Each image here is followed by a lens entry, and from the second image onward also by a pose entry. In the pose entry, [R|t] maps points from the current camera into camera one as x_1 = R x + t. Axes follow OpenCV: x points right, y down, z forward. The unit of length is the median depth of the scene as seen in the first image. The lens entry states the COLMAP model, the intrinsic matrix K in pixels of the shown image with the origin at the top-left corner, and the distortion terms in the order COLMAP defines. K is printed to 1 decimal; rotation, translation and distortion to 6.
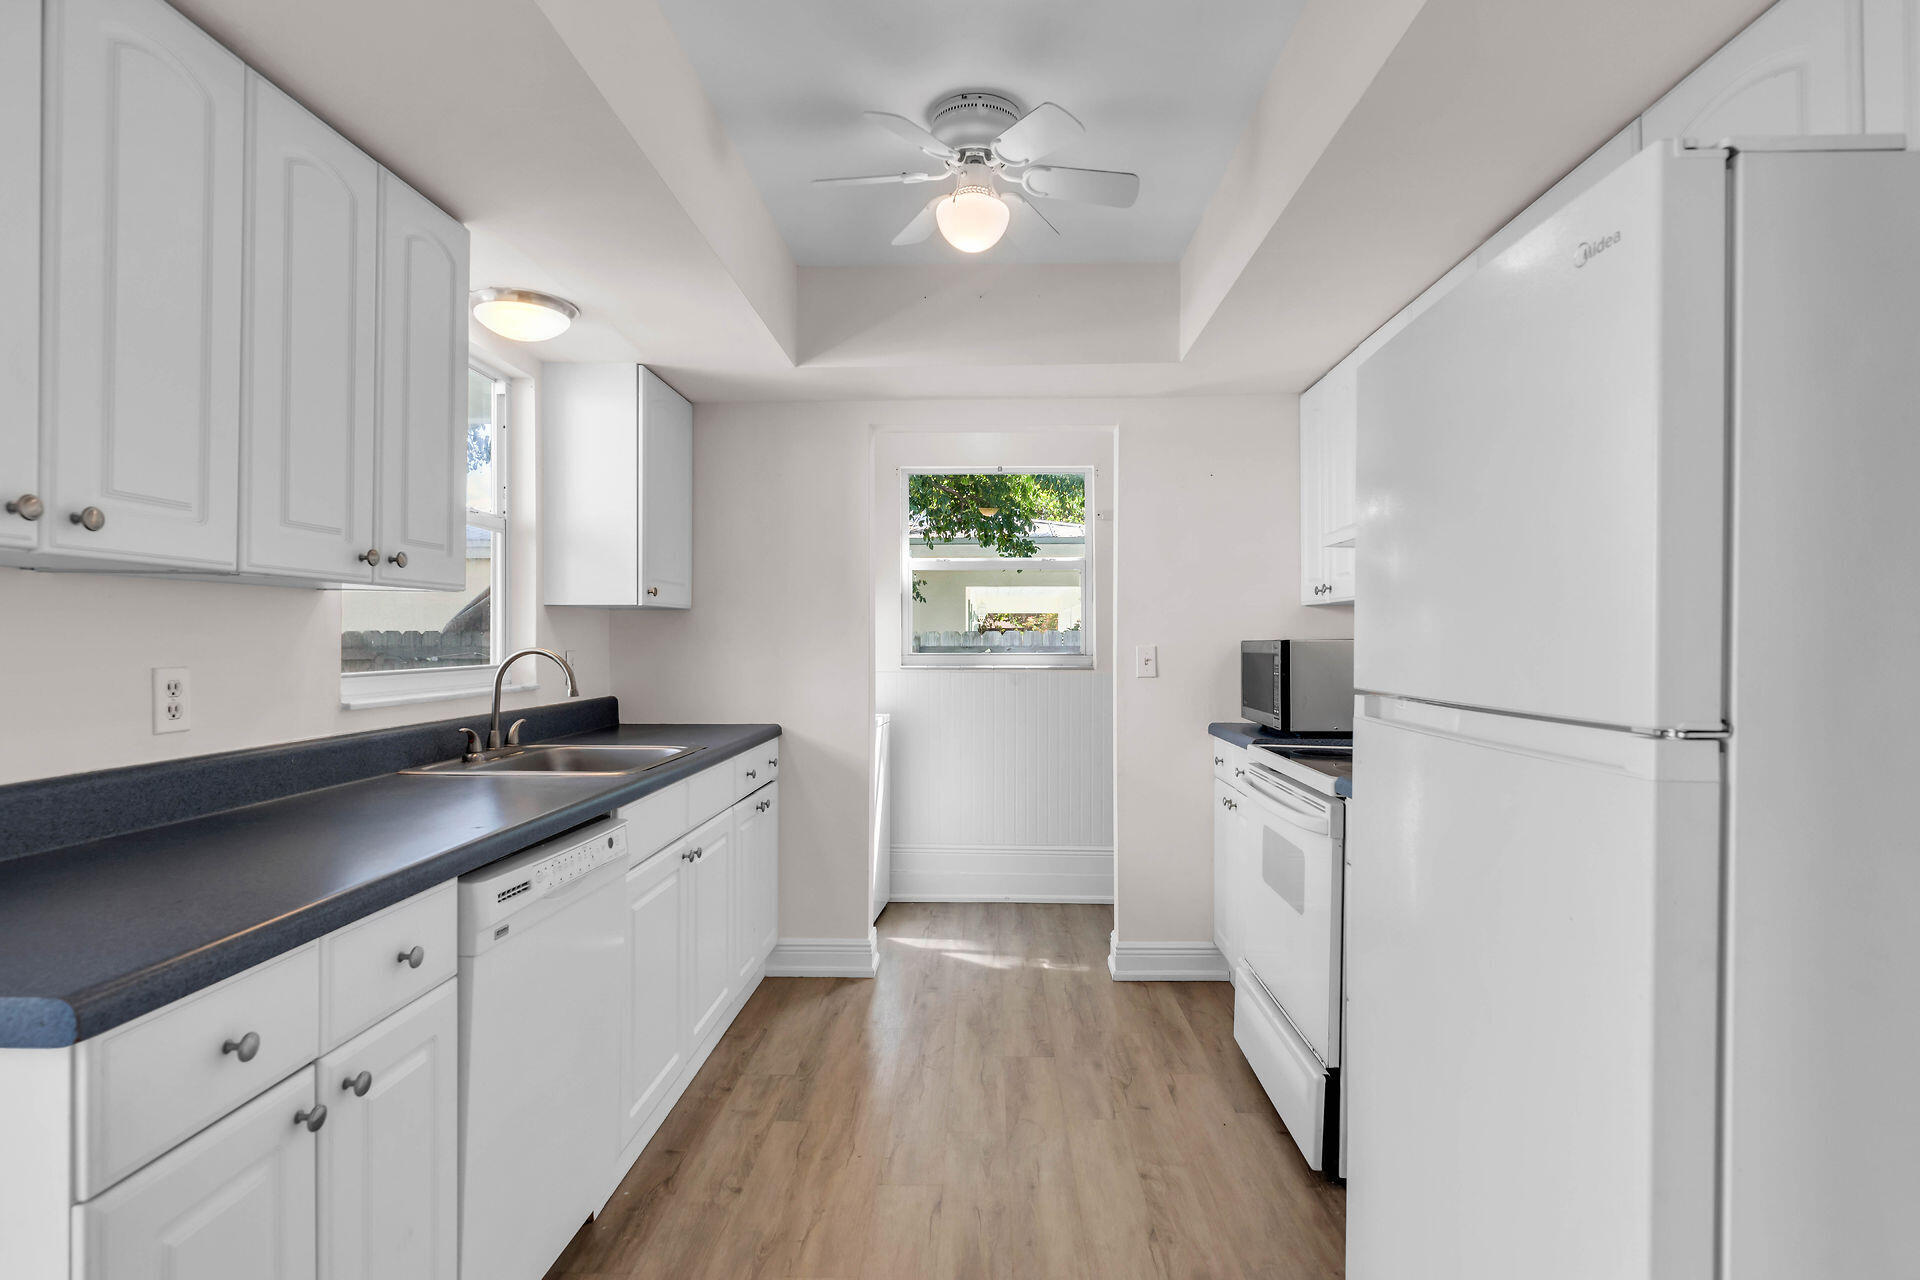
lens RADIAL K [[981.9, 0, 962.8], [0, 981.9, 640.4], [0, 0, 1]] dist [0.002253, 0.000565]
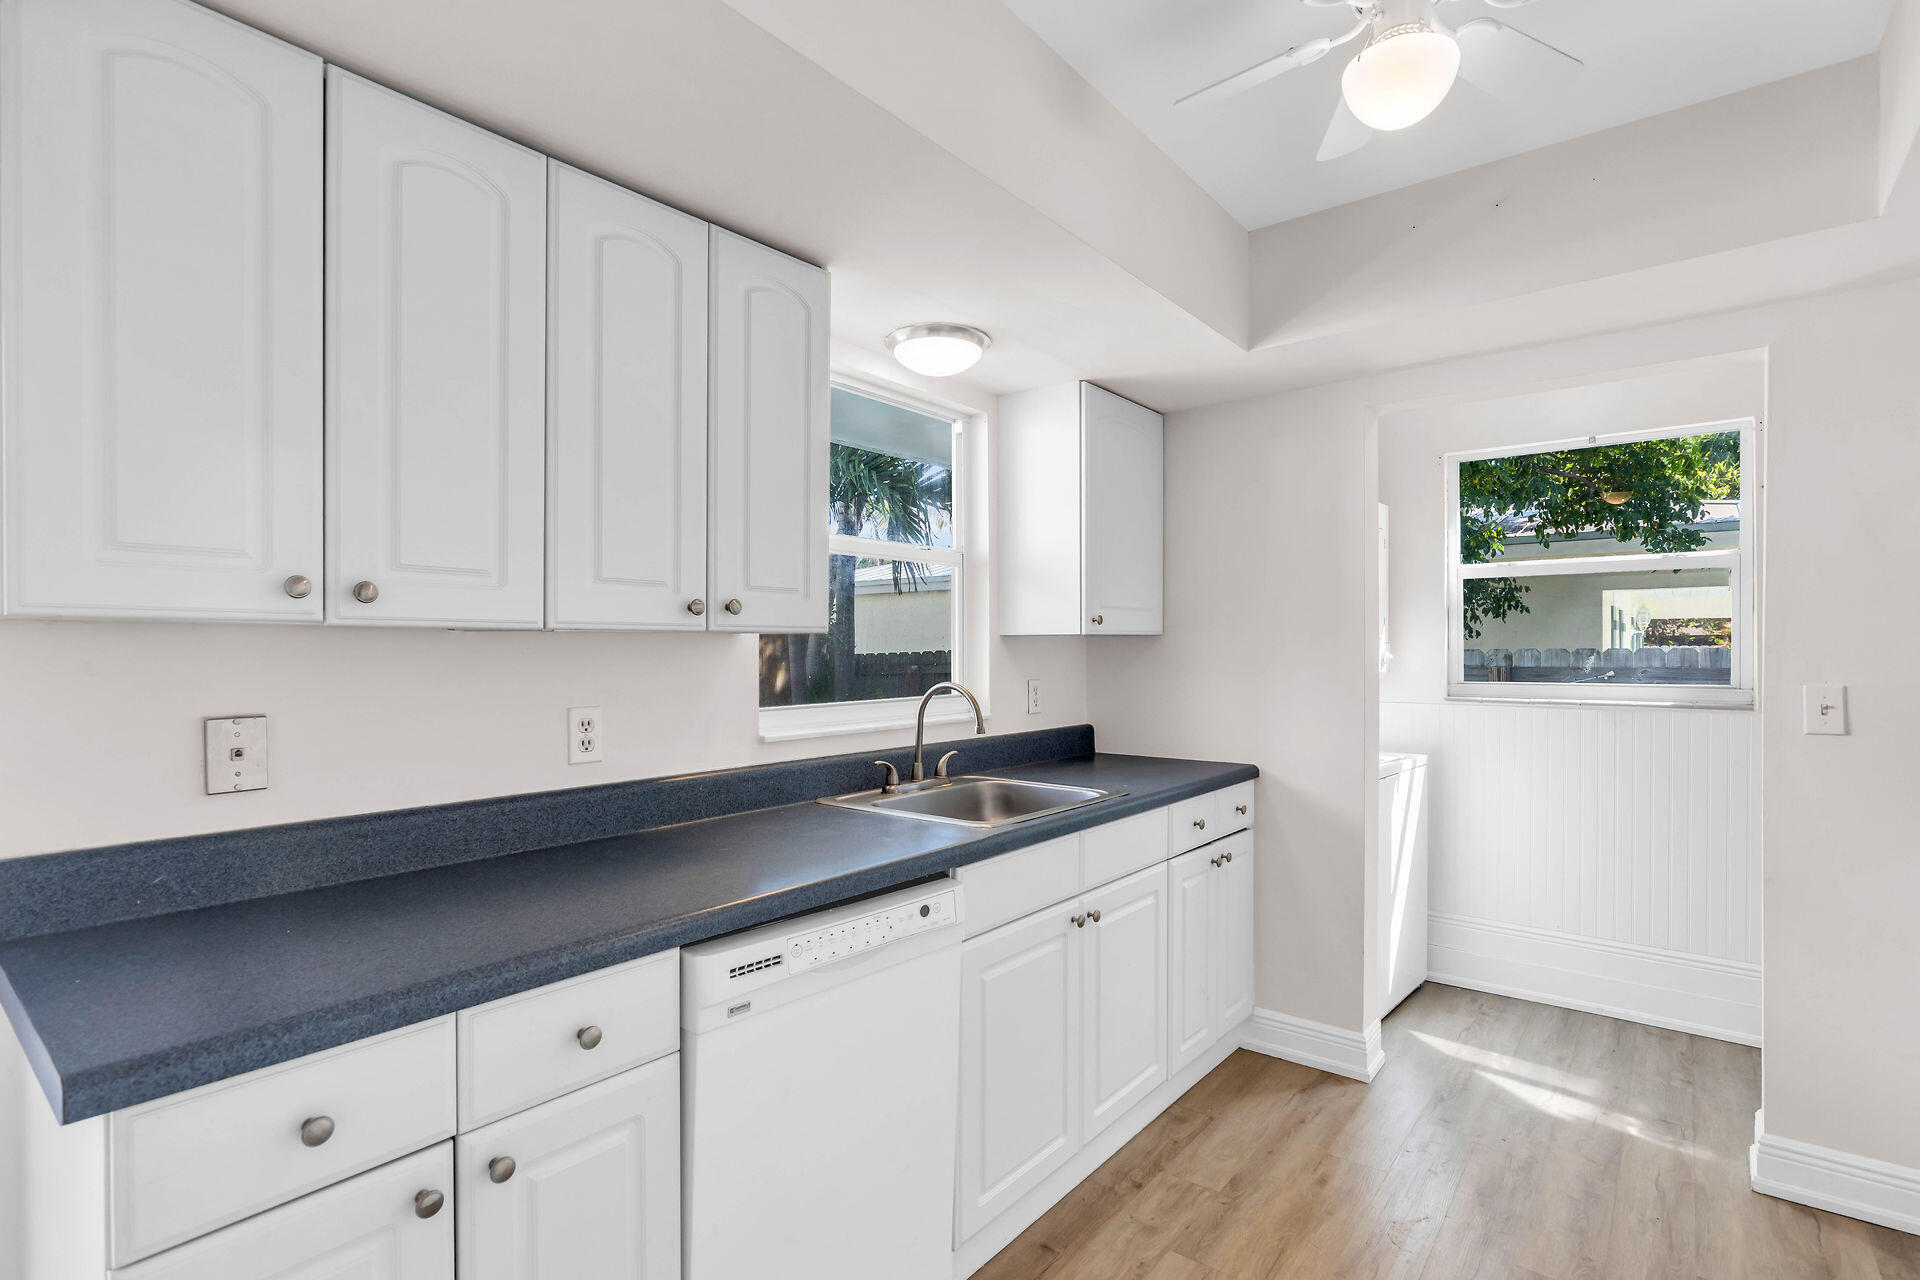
lens RADIAL K [[912.6, 0, 965.8], [0, 912.6, 655.7], [0, 0, 1]] dist [-0.004517, 0.000398]
pose [[0.799310, 0.002767, -0.600912, 0.113221], [0.001998, 0.999972, 0.007262, -0.022311], [0.600915, -0.007005, 0.799282, 0.228573]]
